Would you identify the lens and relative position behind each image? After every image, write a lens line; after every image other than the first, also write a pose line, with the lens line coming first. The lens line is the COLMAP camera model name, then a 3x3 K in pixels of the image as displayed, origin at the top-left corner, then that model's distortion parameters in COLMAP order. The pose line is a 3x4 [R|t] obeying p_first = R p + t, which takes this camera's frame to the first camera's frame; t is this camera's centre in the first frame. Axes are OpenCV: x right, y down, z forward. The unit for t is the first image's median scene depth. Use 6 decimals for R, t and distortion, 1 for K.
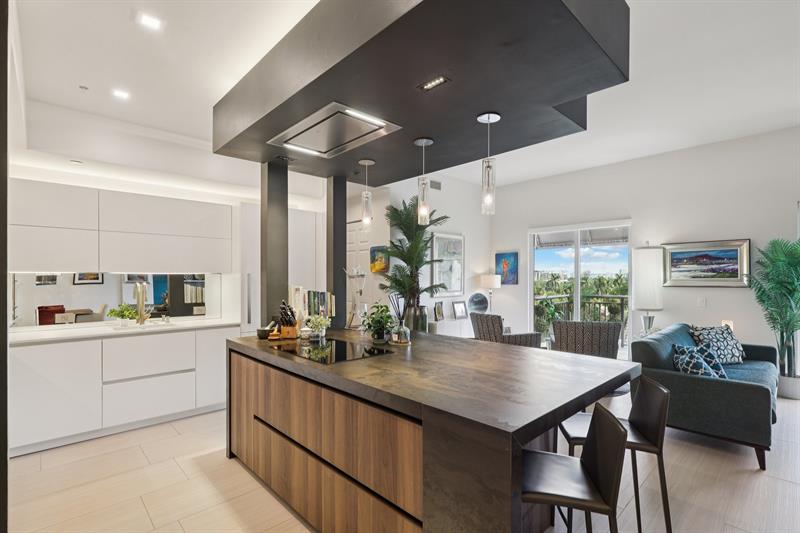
lens RADIAL K [[376.9, 0, 398.6], [0, 376.9, 273.1], [0, 0, 1]] dist [-0.011872, -0.000082]
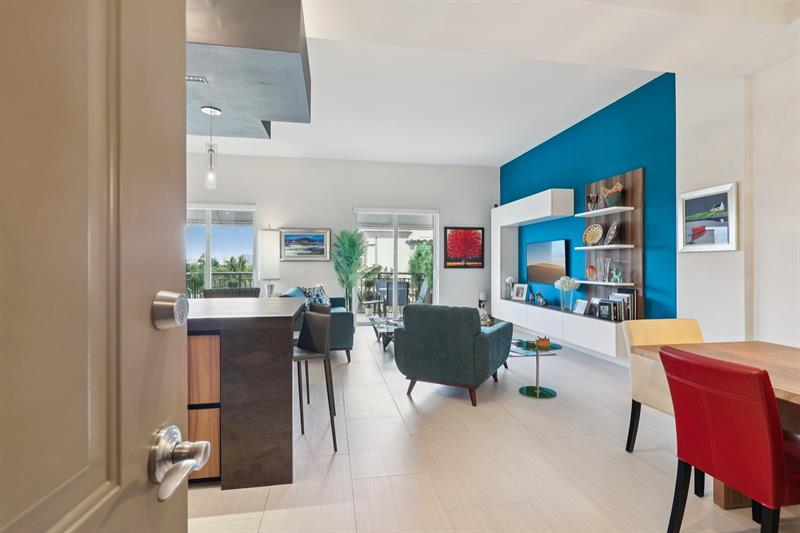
lens RADIAL K [[415.5, 0, 400.0], [0, 415.5, 266.5], [0, 0, 1]] dist [0.000137, -0.000020]
pose [[0.548002, -0.001992, 0.836474, -0.282882], [-0.010293, 0.999905, 0.009124, 0.040611], [-0.836414, -0.013609, 0.547930, -0.137138]]
